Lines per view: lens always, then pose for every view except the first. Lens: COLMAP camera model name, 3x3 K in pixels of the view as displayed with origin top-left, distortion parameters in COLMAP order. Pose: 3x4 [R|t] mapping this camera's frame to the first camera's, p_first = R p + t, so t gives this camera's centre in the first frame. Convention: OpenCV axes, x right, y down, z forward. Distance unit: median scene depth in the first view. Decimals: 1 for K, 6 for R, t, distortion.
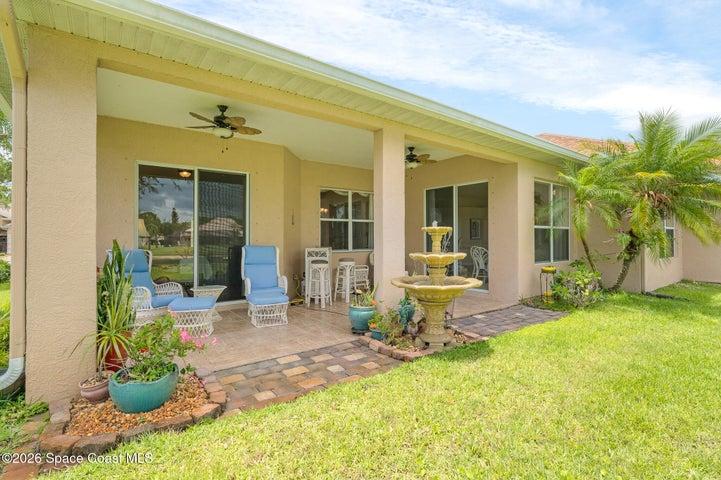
lens RADIAL K [[346.0, 0, 360.5], [0, 346.0, 240.0], [0, 0, 1]] dist [-0.001014, -0.000244]
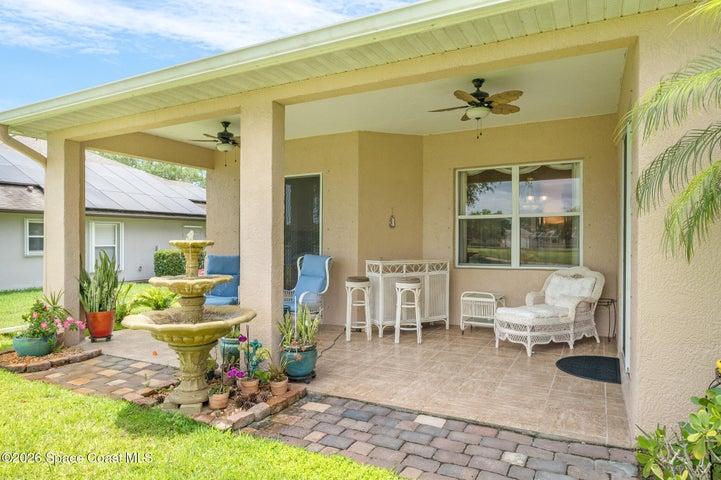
lens RADIAL K [[460.0, 0, 360.5], [0, 460.0, 240.0], [0, 0, 1]] dist [-0.005432, -0.001847]
pose [[0.446532, 0.004834, -0.894755, 0.825887], [-0.001356, 0.999988, 0.004726, -0.028052], [0.894767, -0.000897, 0.446533, 0.597361]]
